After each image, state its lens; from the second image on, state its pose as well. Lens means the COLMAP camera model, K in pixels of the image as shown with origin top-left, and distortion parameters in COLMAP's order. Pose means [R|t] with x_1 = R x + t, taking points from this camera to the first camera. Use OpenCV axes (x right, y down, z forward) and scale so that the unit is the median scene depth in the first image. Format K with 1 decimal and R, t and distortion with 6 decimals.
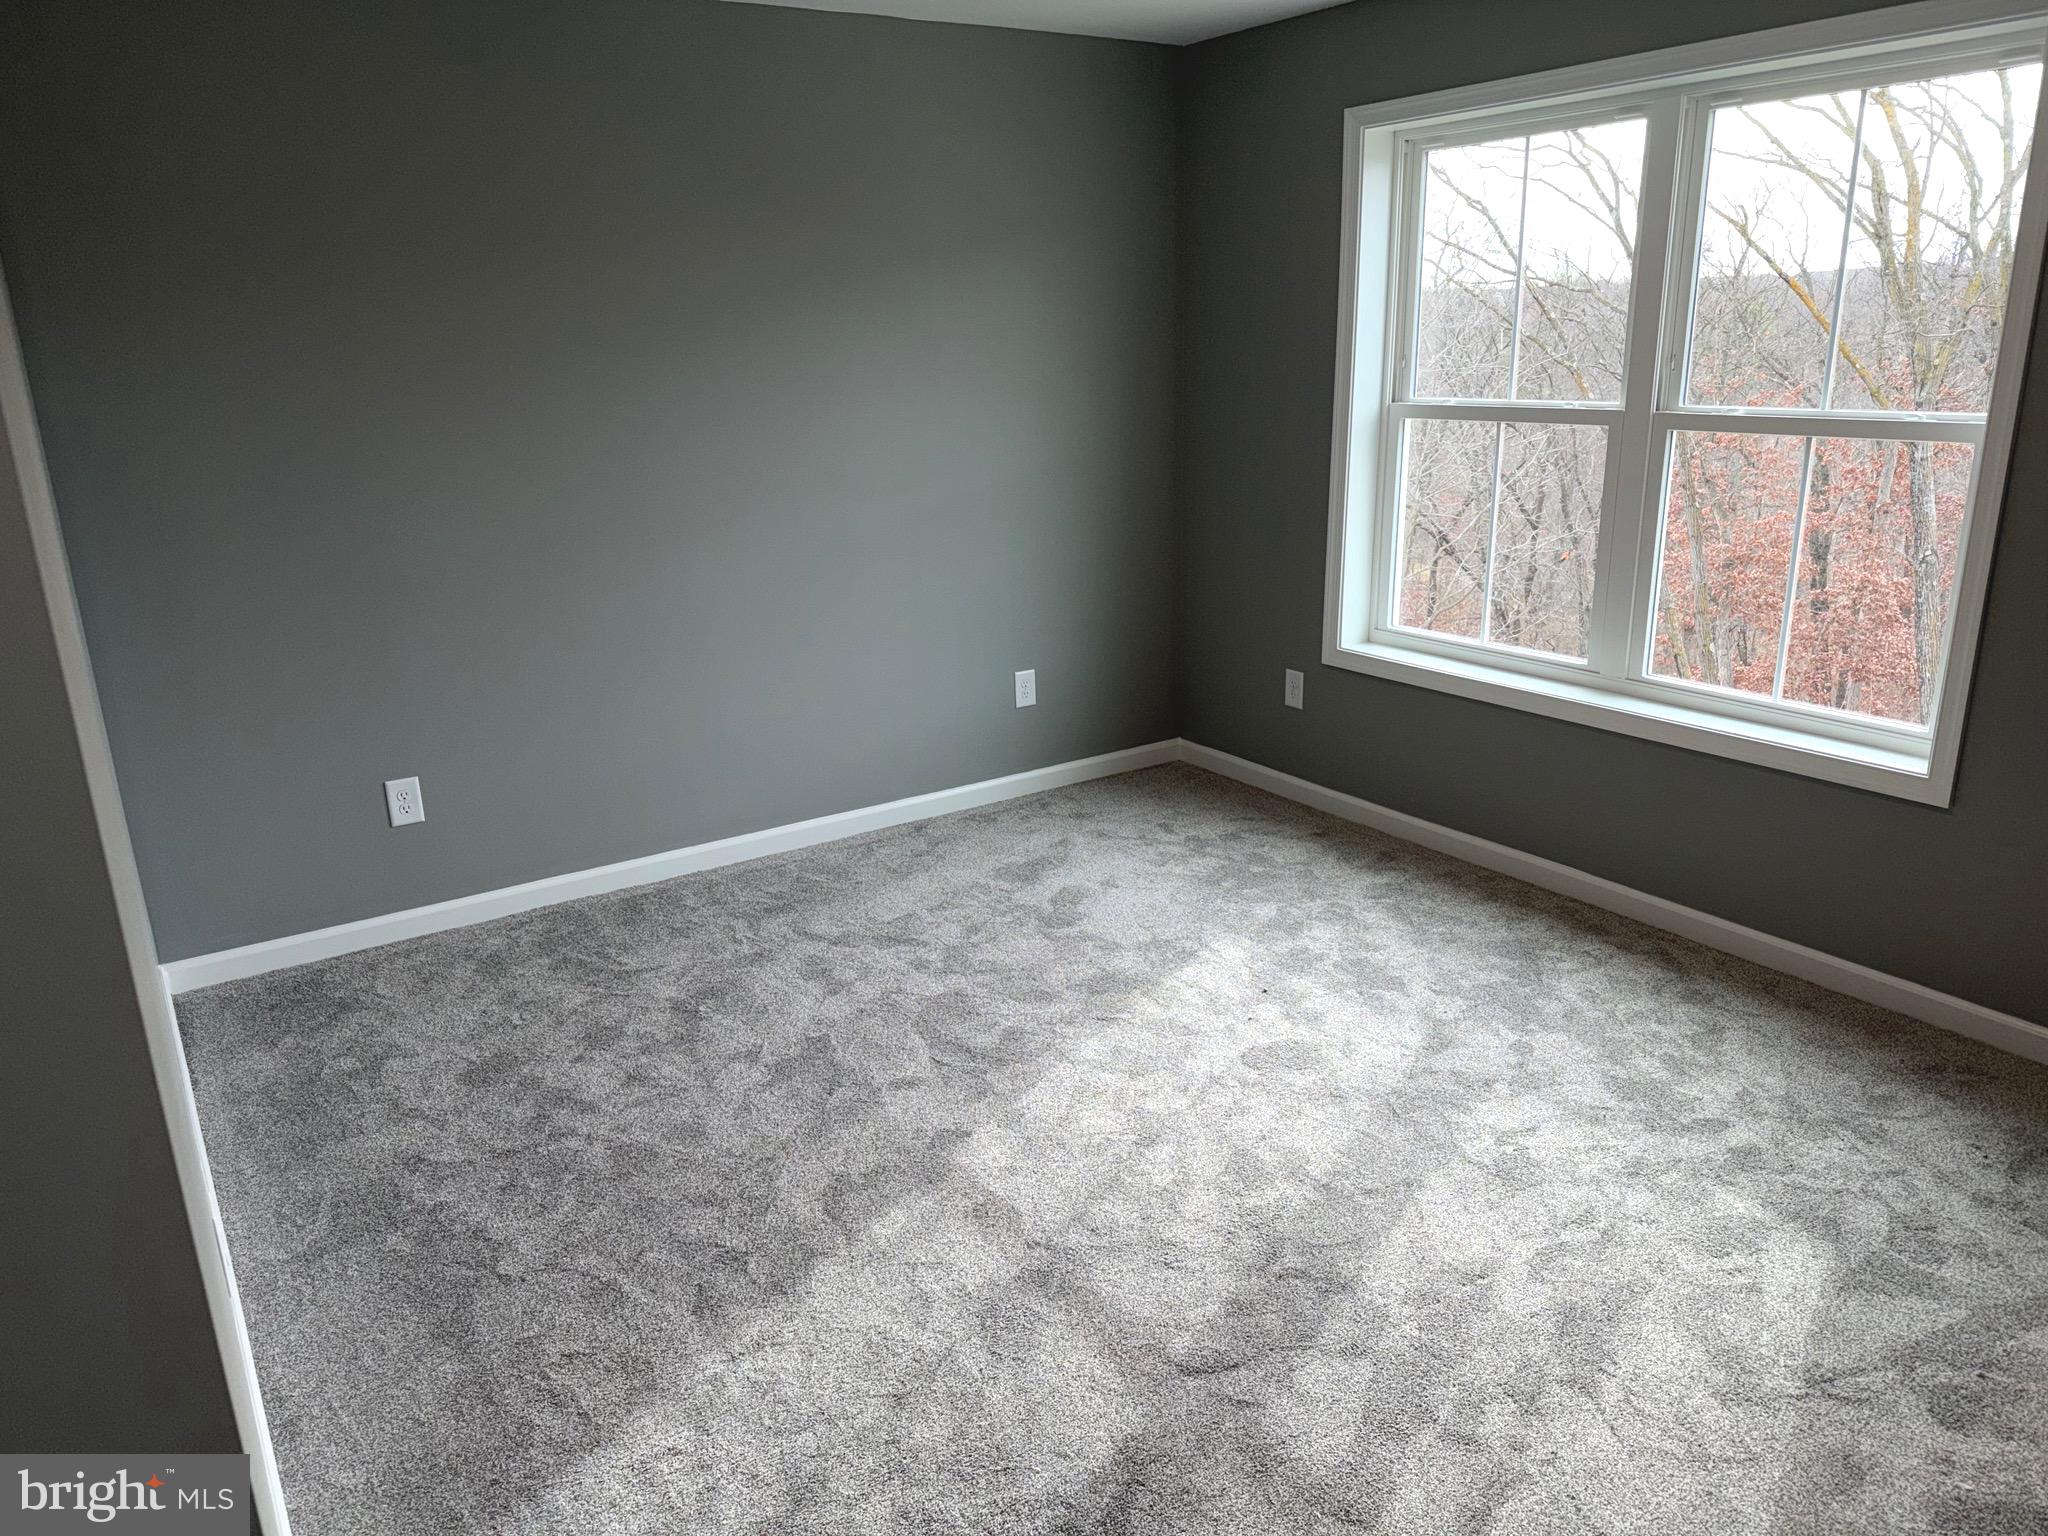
lens RADIAL K [[1469.4, 0, 1024.0], [0, 1469.4, 768.0], [0, 0, 1]] dist [-0.002675, -0.003074]
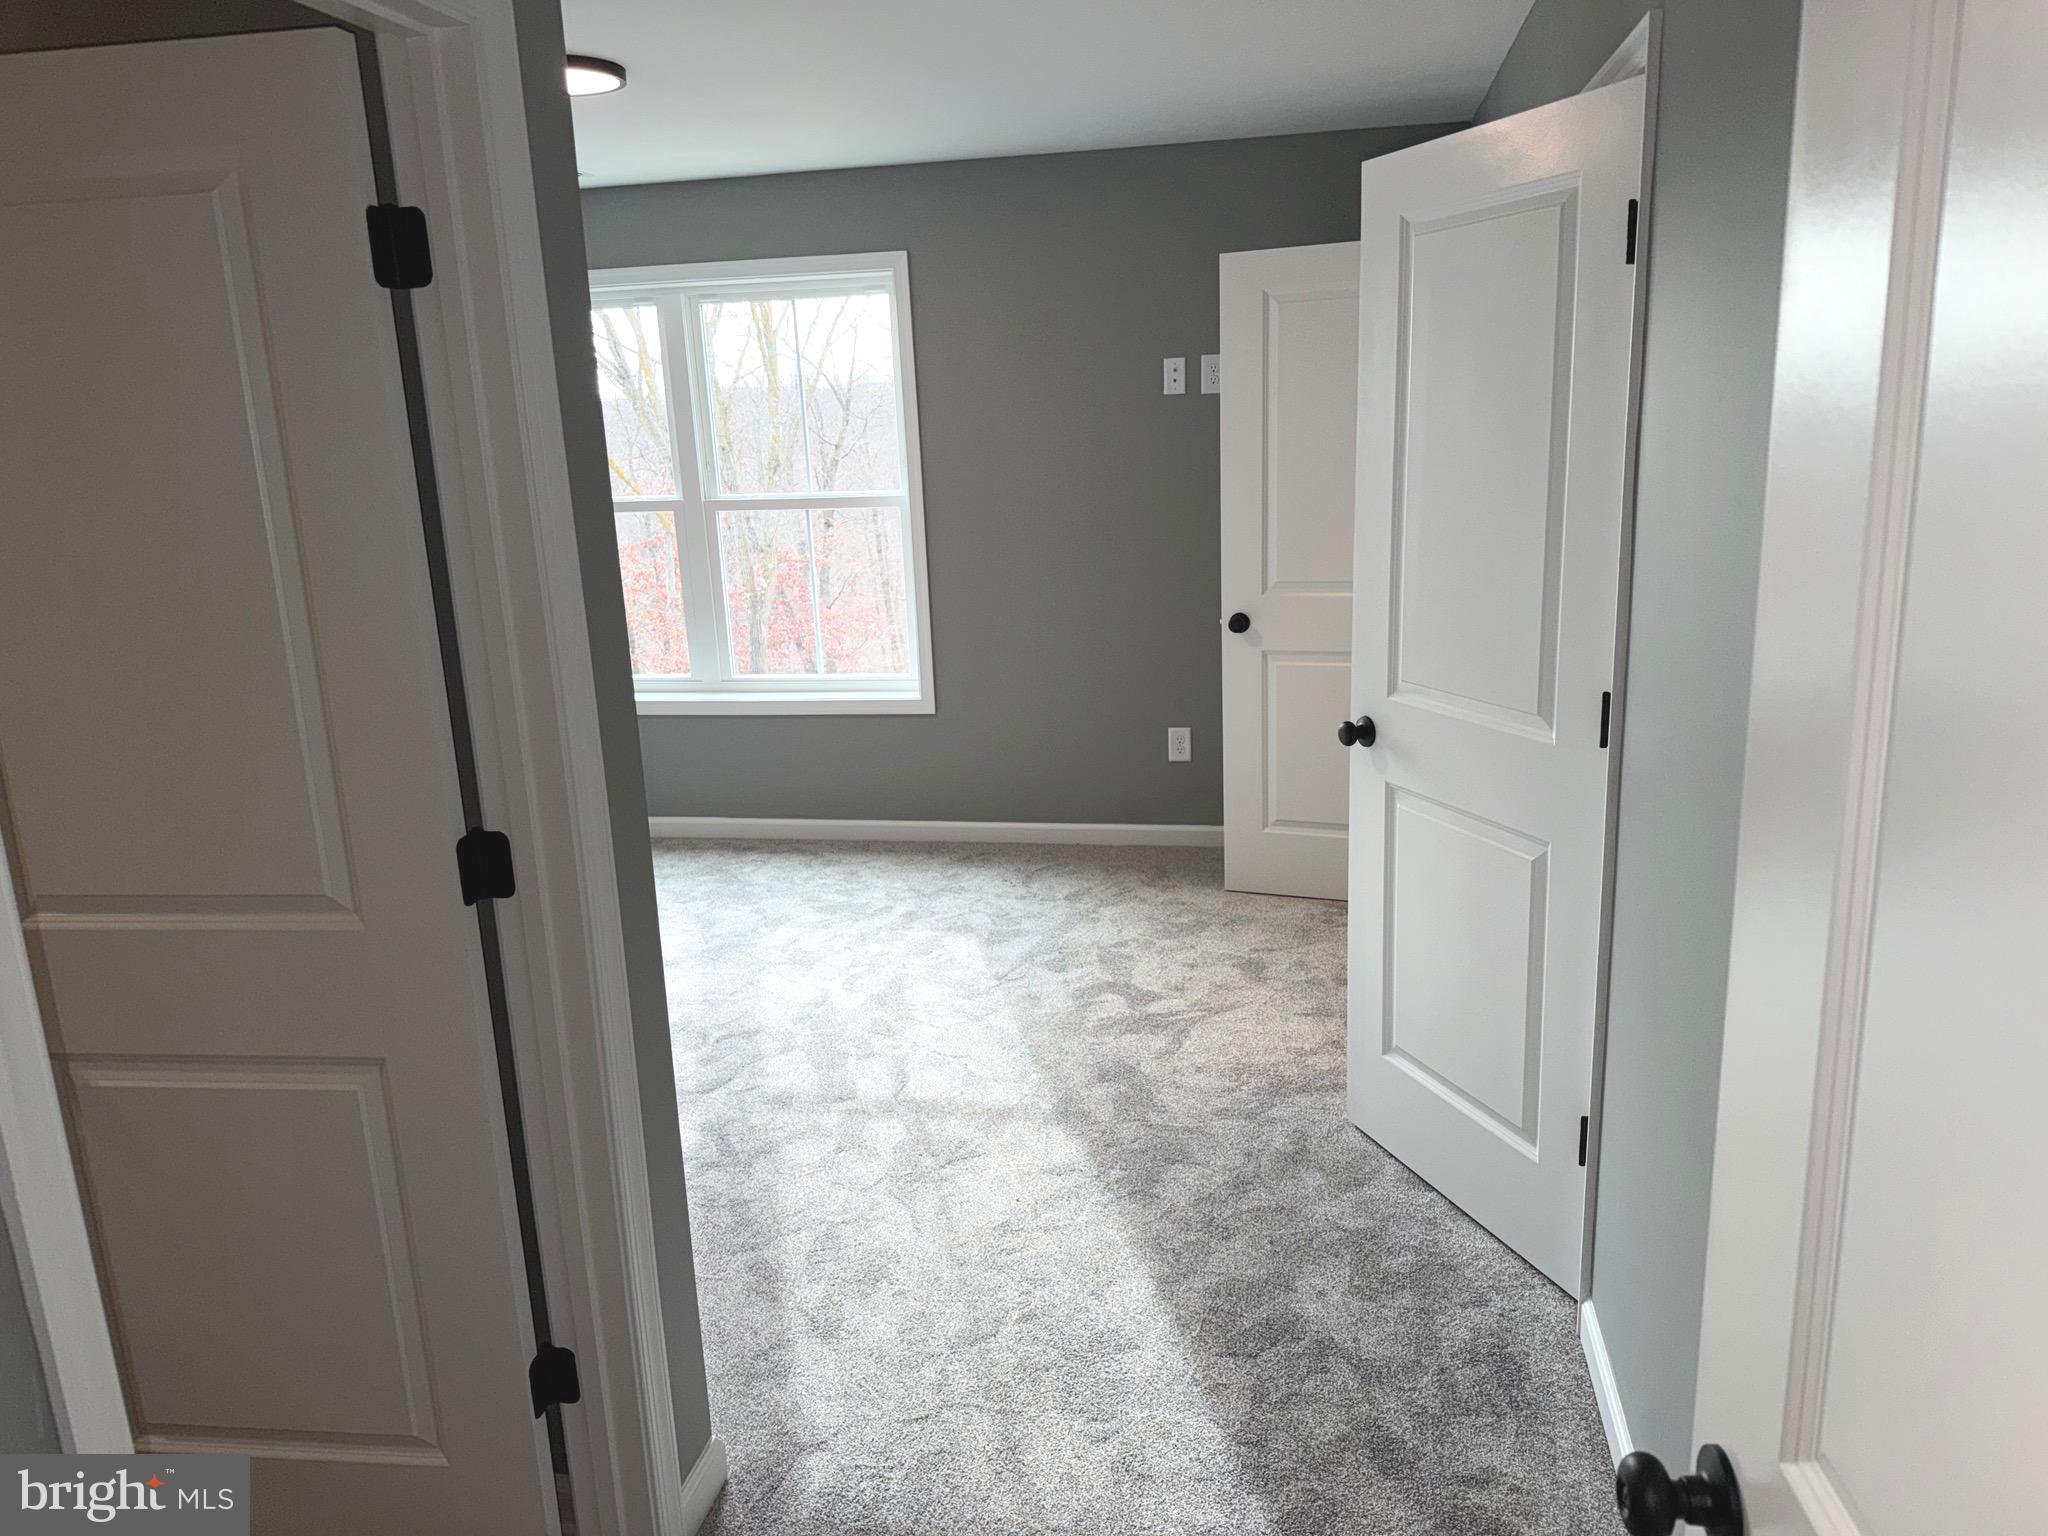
lens RADIAL K [[1426.5, 0, 1028.2], [0, 1426.5, 779.9], [0, 0, 1]] dist [0.102721, -0.201178]
pose [[0.708653, -0.183594, 0.681252, -0.468934], [0.232292, 0.972431, 0.020431, 0.098536], [-0.666221, 0.143771, 0.731764, -0.303201]]
